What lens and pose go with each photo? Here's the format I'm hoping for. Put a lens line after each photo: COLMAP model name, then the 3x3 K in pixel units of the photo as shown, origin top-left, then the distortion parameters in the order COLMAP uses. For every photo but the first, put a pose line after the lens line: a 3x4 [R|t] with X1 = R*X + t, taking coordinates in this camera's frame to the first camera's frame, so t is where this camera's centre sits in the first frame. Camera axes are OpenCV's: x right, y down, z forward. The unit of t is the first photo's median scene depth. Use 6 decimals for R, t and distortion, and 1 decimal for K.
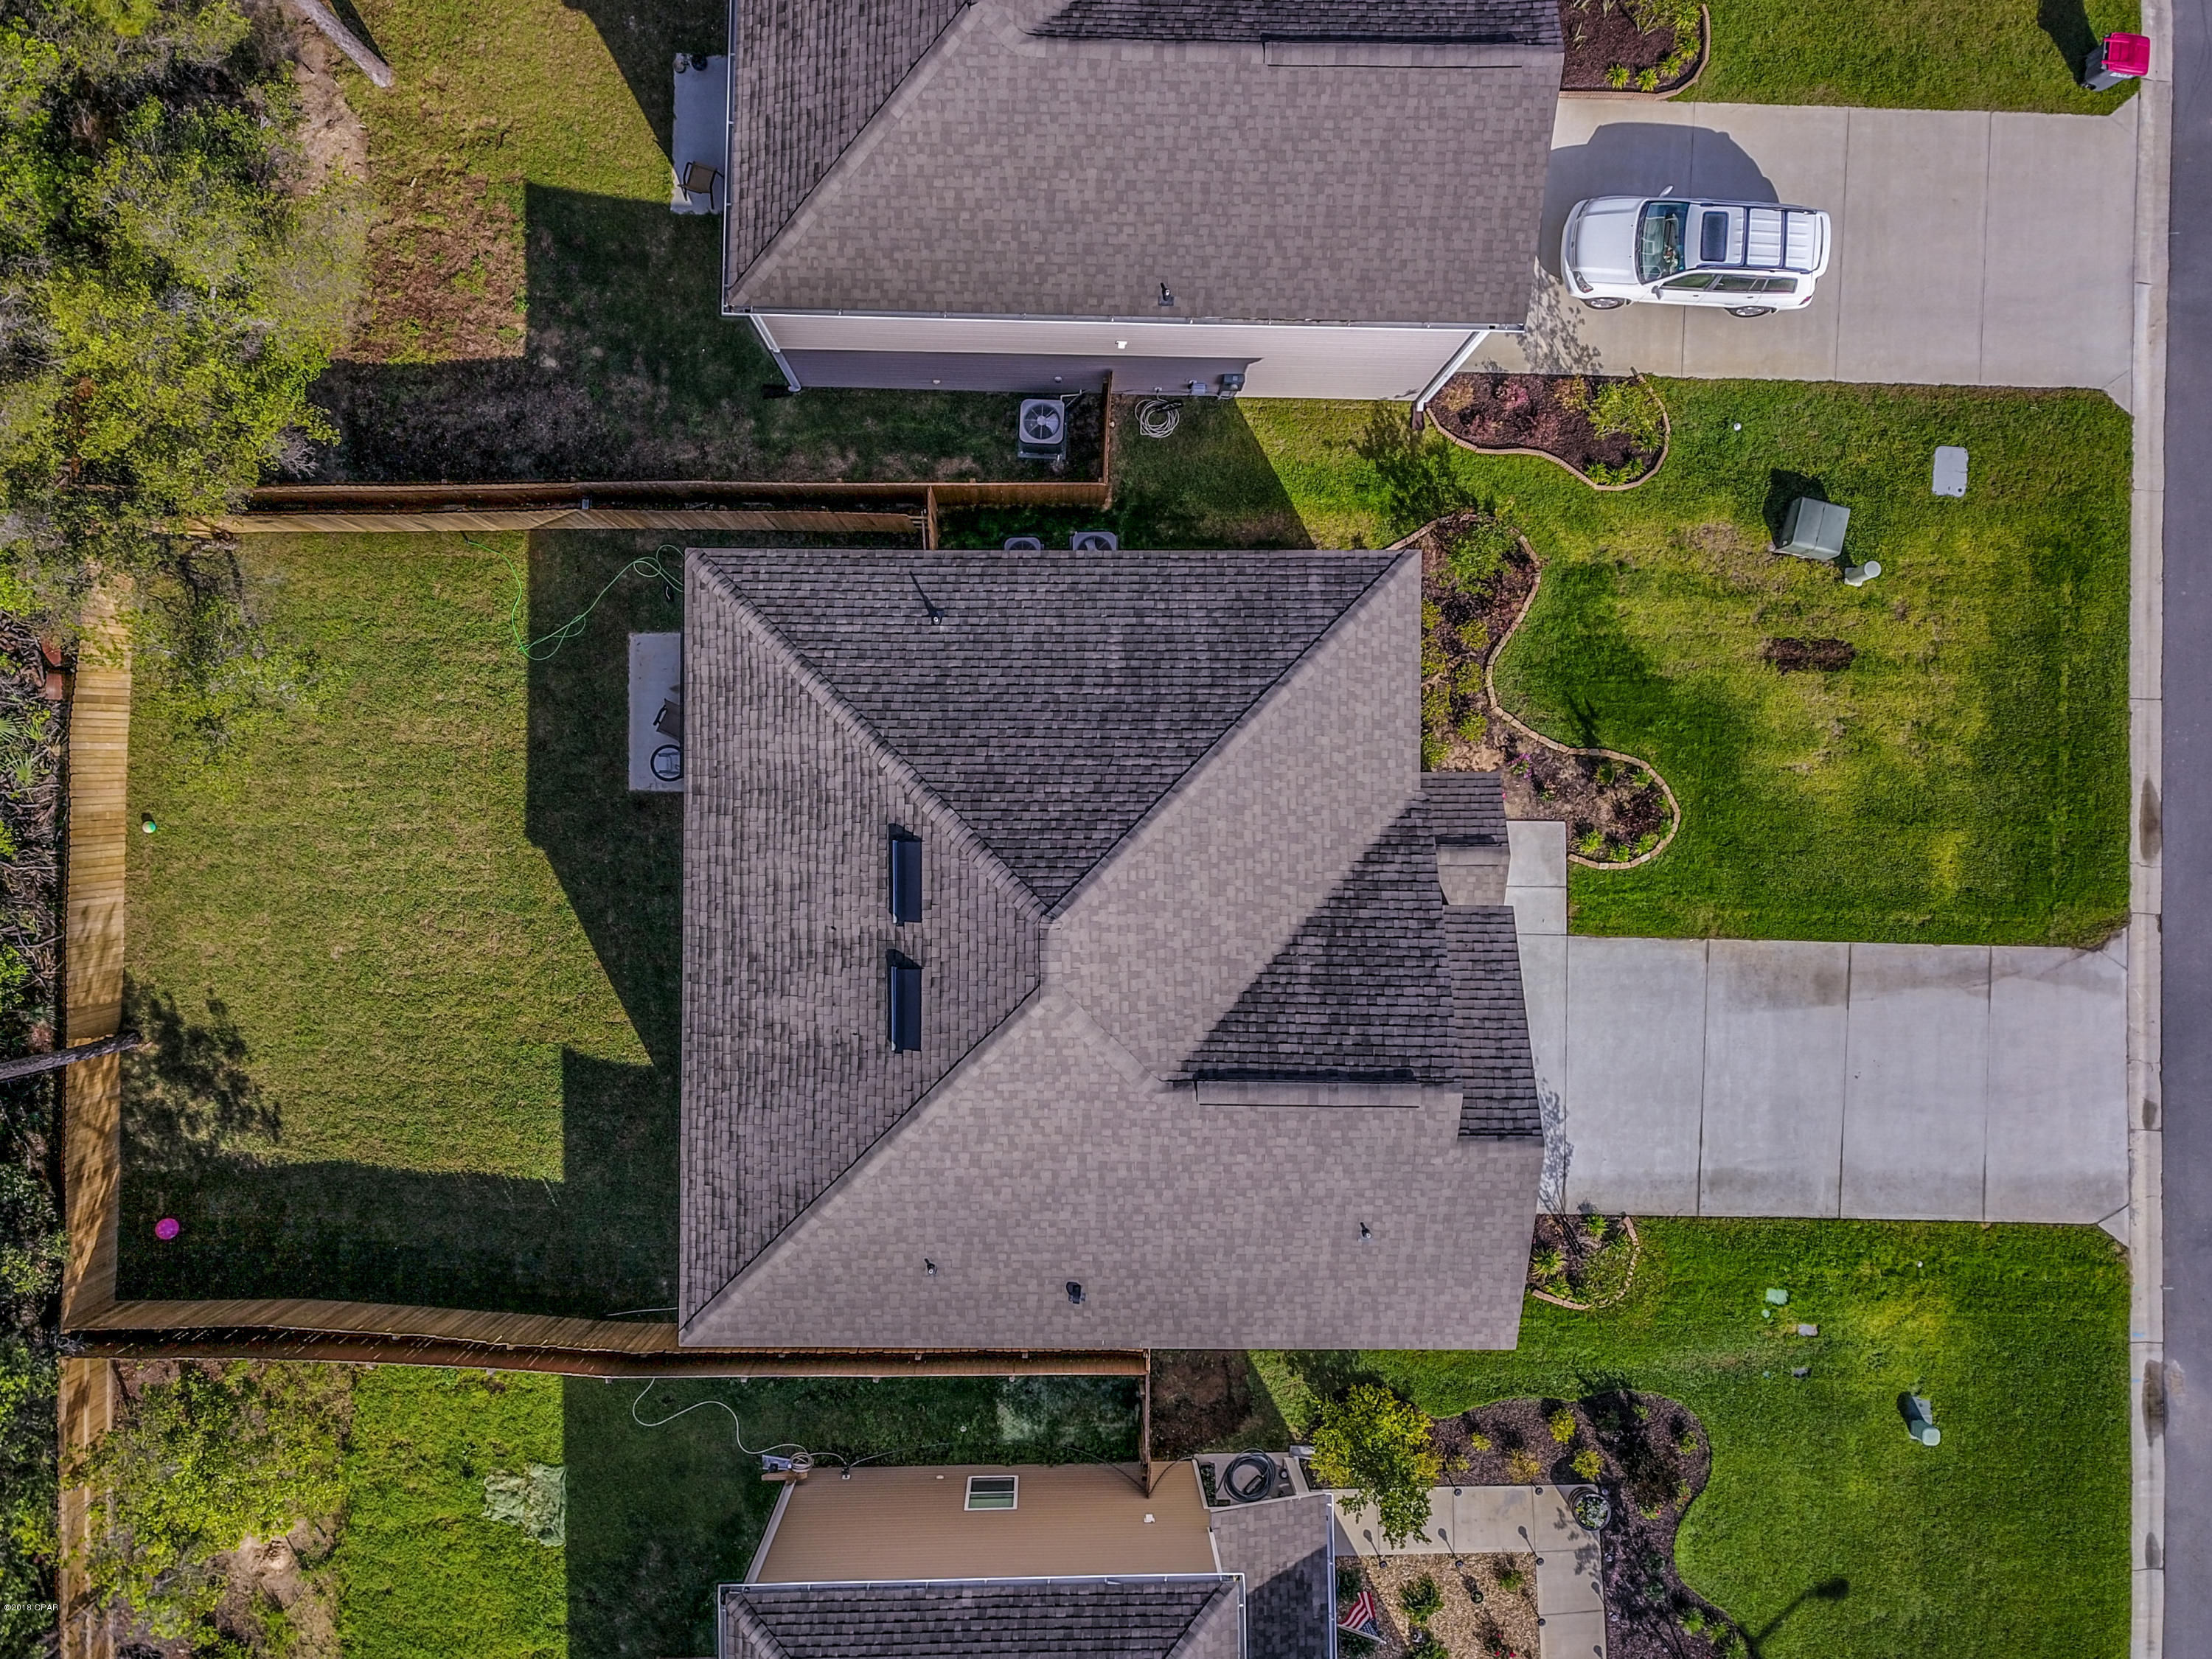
lens RADIAL K [[1688.7, 0, 1099.5], [0, 1688.7, 817.5], [0, 0, 1]] dist [0.027303, 0.003686]
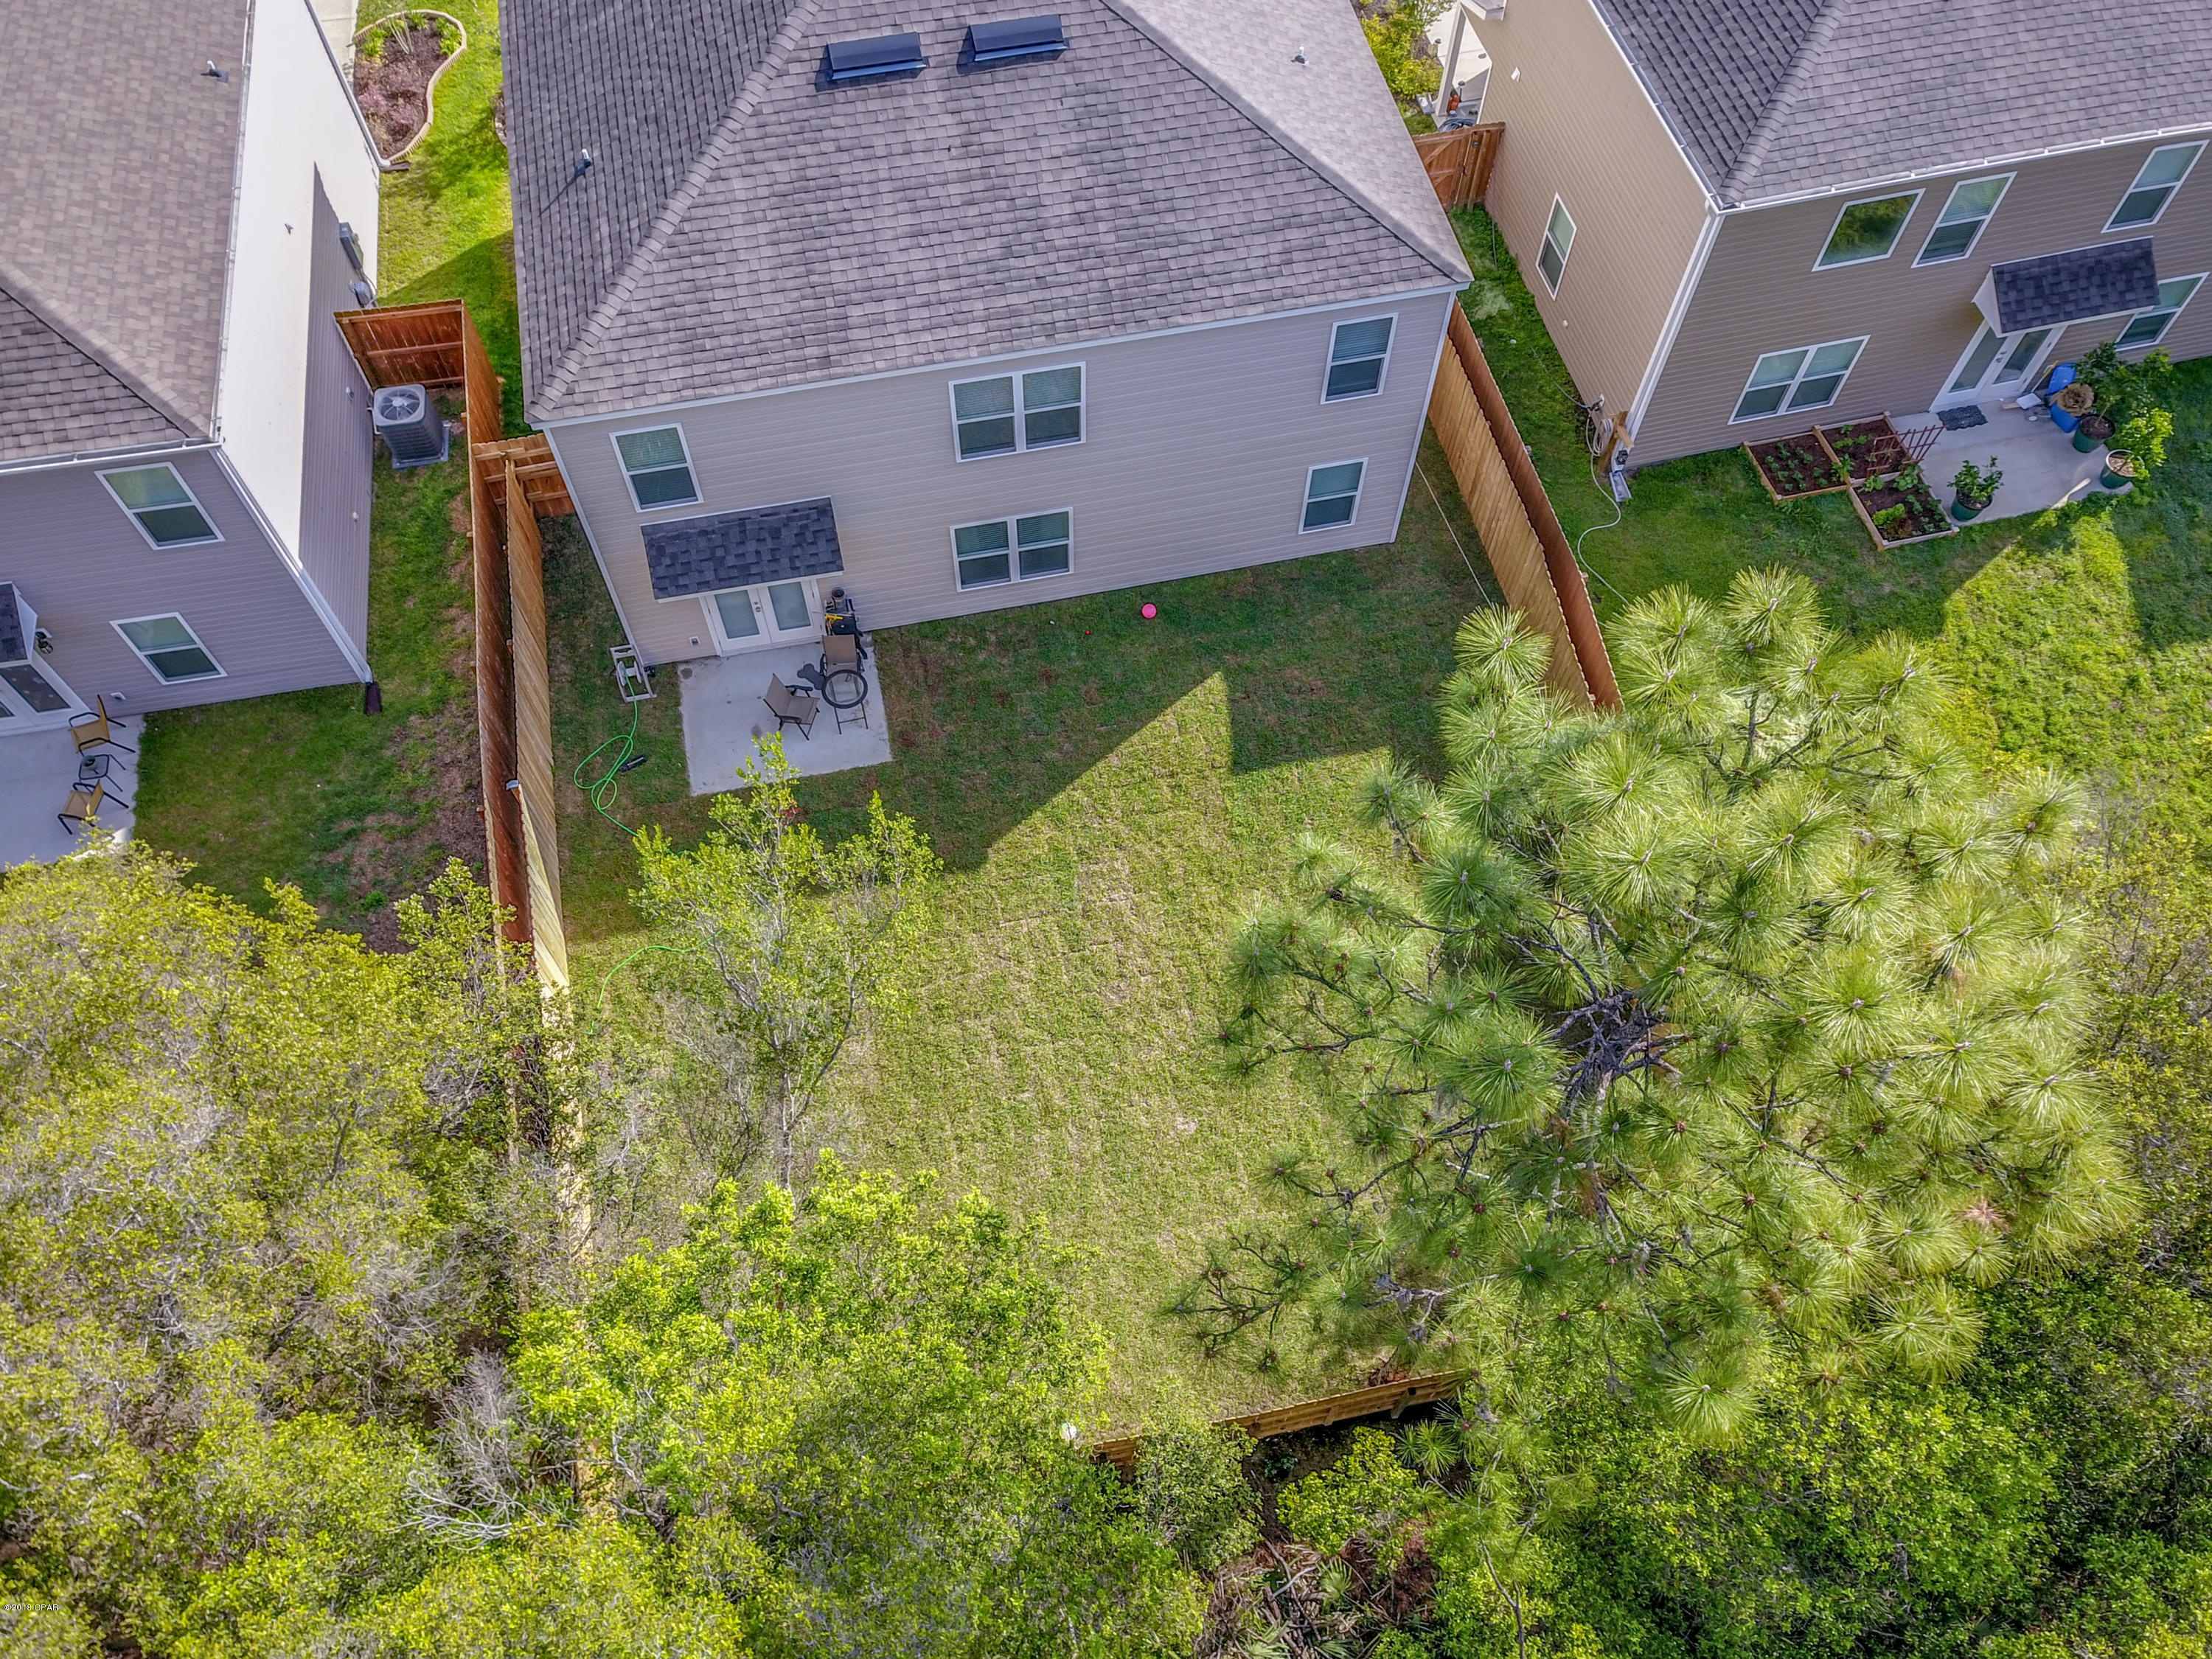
lens RADIAL K [[1688.7, 0, 1099.5], [0, 1688.7, 817.5], [0, 0, 1]] dist [0.027303, 0.003686]
pose [[-0.210185, -0.842261, 0.496405, -0.715166], [0.977614, -0.176070, 0.115195, -0.015657], [-0.009622, 0.509505, 0.860414, 0.336910]]
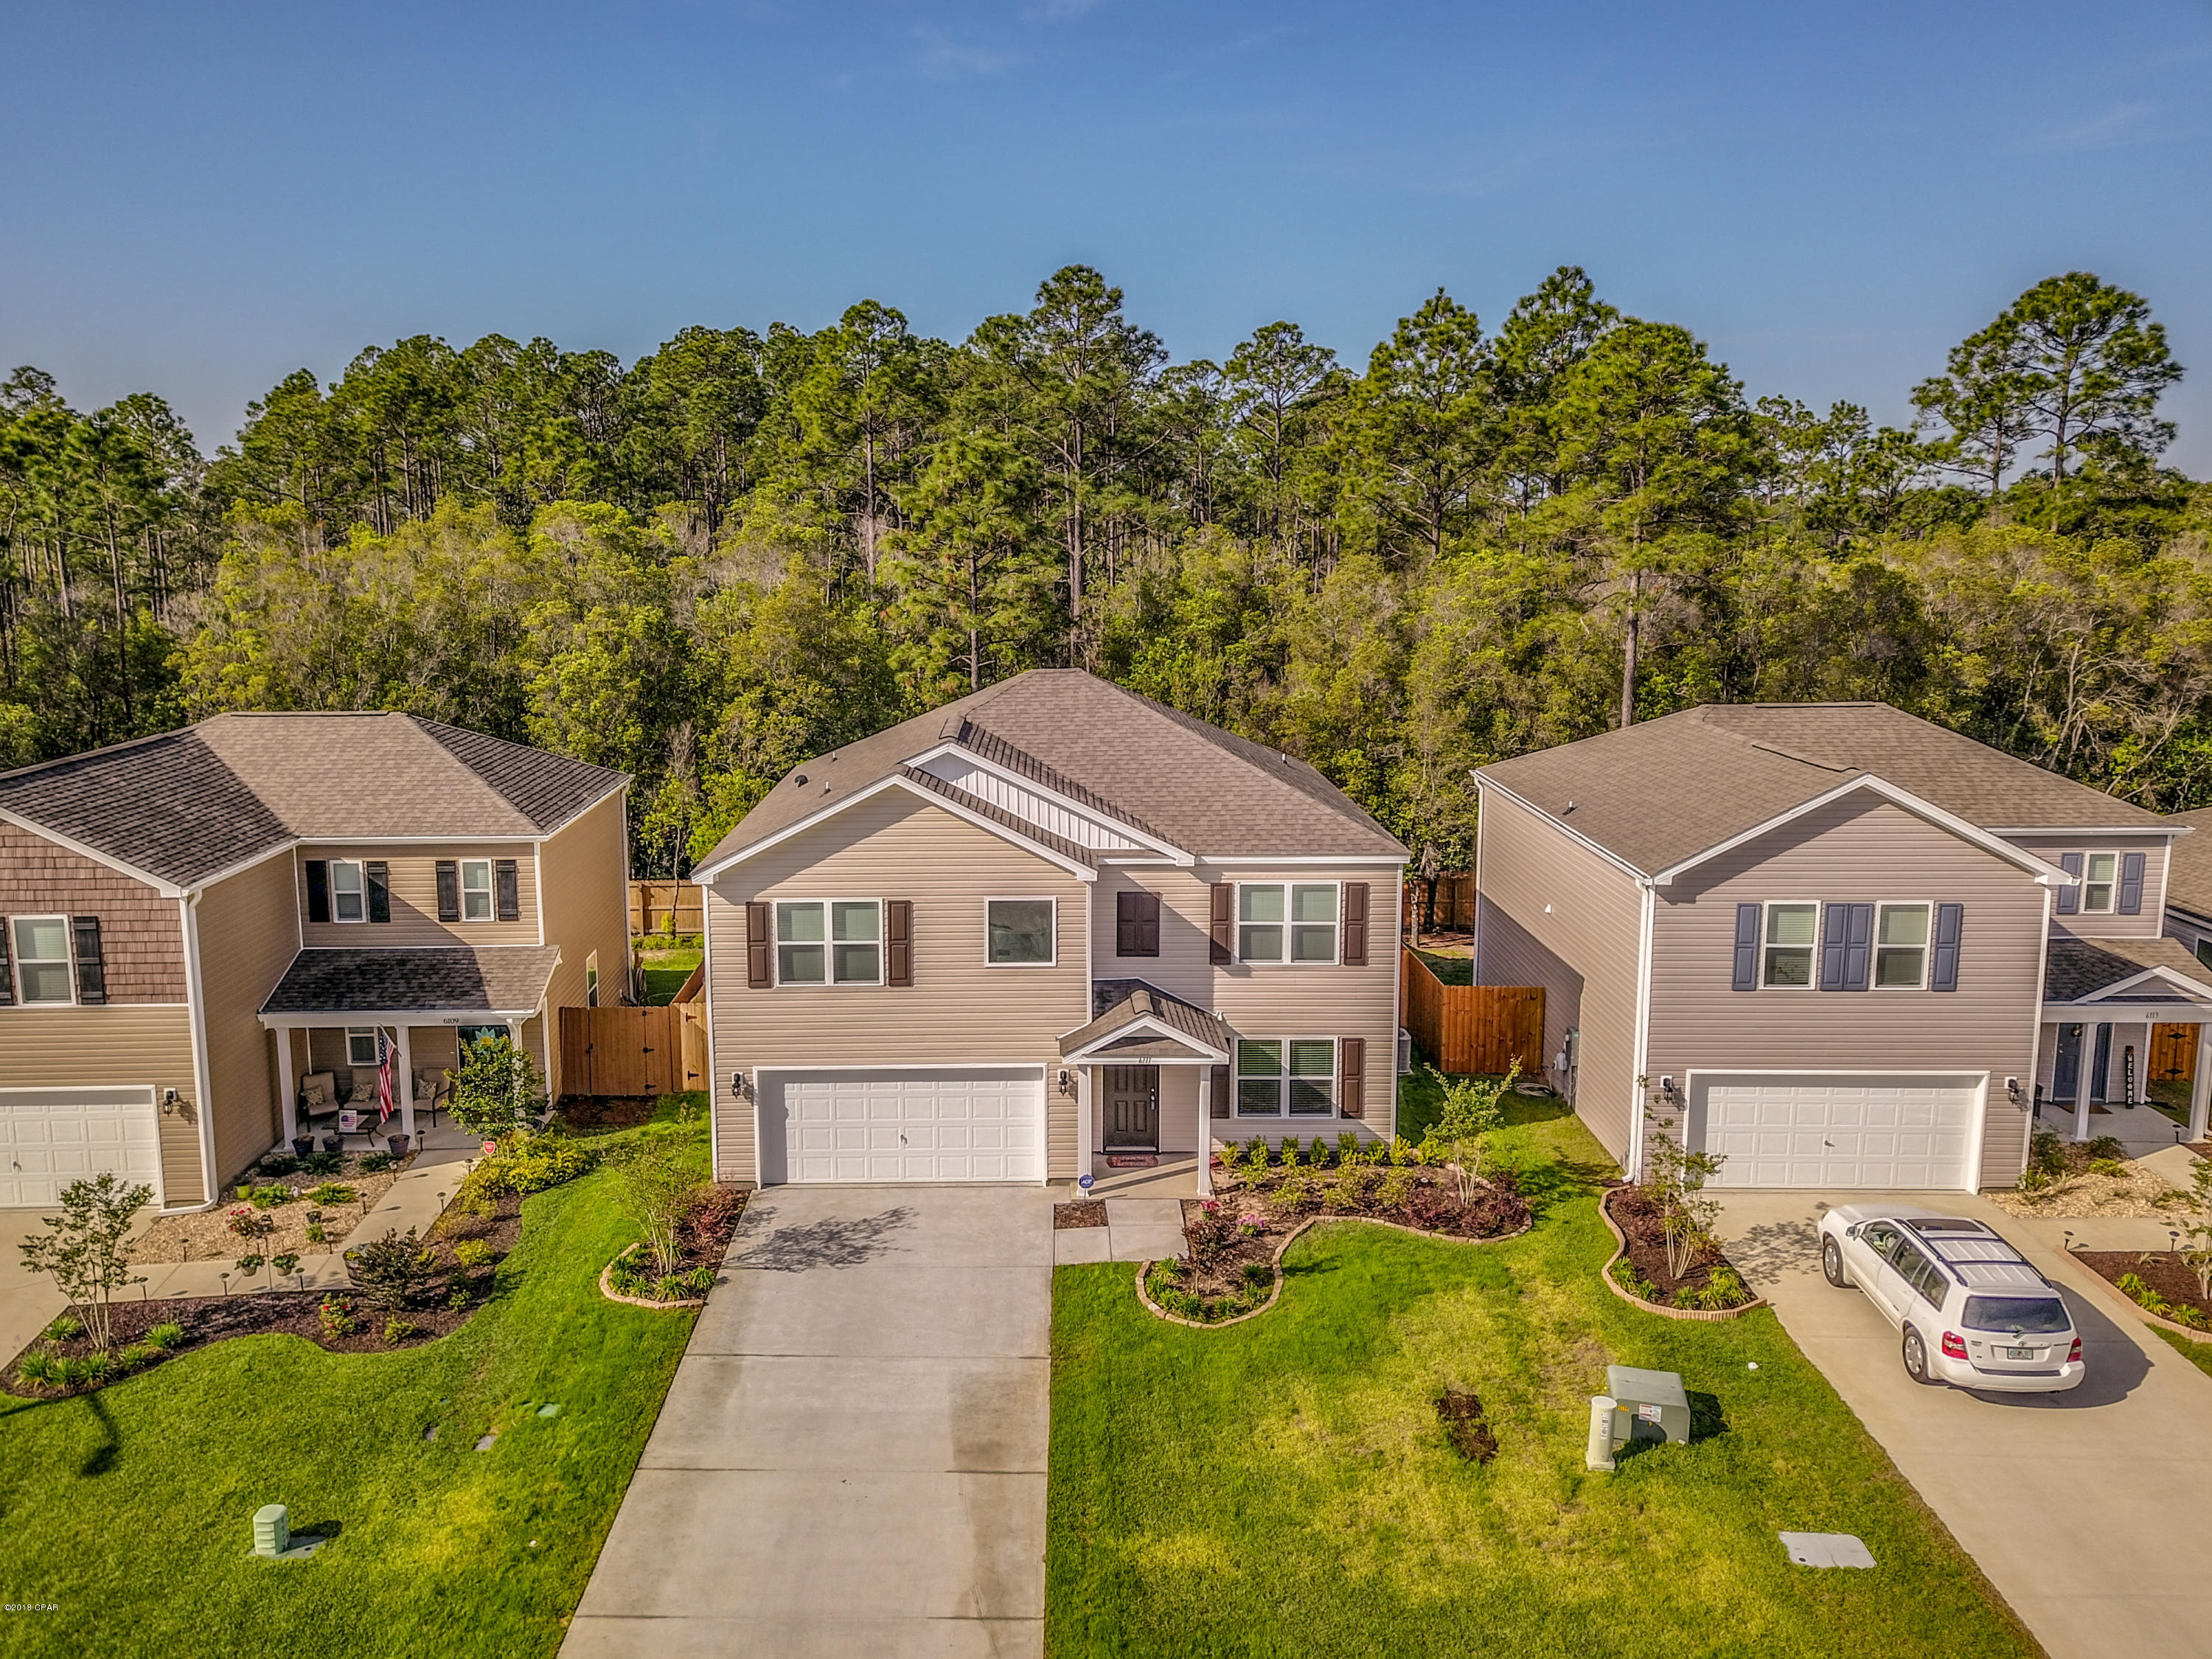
lens RADIAL K [[1707.3, 0, 1046.4], [0, 1707.3, 790.8], [0, 0, 1]] dist [0.029288, -0.001966]
pose [[0.008268, 0.164168, -0.986398, 1.068925], [-0.999872, 0.014880, -0.005904, 0.074756], [0.013708, 0.986320, 0.164270, 0.631410]]
